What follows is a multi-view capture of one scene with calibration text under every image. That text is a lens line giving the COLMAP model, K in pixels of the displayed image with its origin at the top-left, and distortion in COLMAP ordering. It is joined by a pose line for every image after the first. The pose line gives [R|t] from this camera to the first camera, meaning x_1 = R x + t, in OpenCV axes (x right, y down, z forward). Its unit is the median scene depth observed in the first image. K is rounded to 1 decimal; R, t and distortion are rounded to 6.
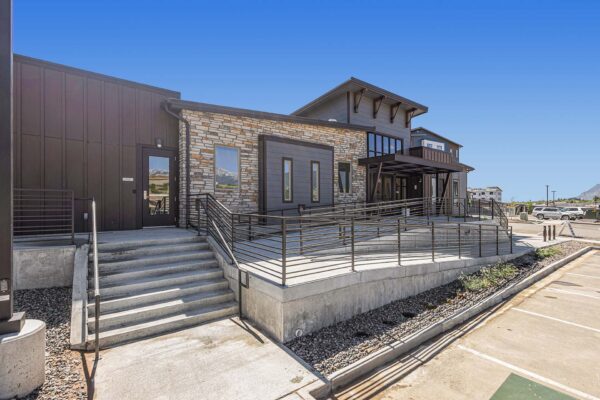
lens RADIAL K [[277.9, 0, 299.5], [0, 277.9, 201.7], [0, 0, 1]] dist [0.014248, 0.000683]
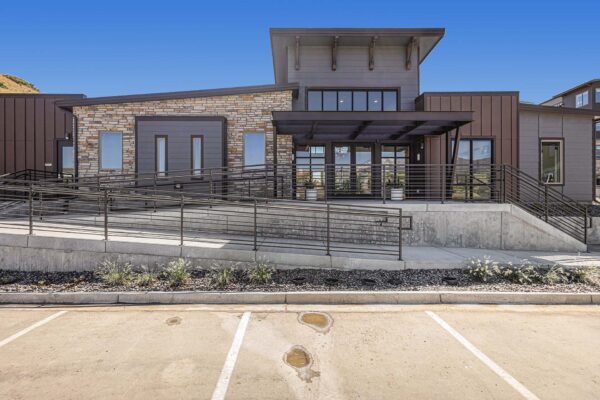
lens RADIAL K [[277.9, 0, 296.9], [0, 277.9, 201.7], [0, 0, 1]] dist [0.014248, 0.000683]
pose [[0.798771, 0.008170, -0.601580, 1.055111], [0.005655, 0.999762, 0.021087, 0.071700], [0.601609, -0.020245, 0.798534, 0.525993]]
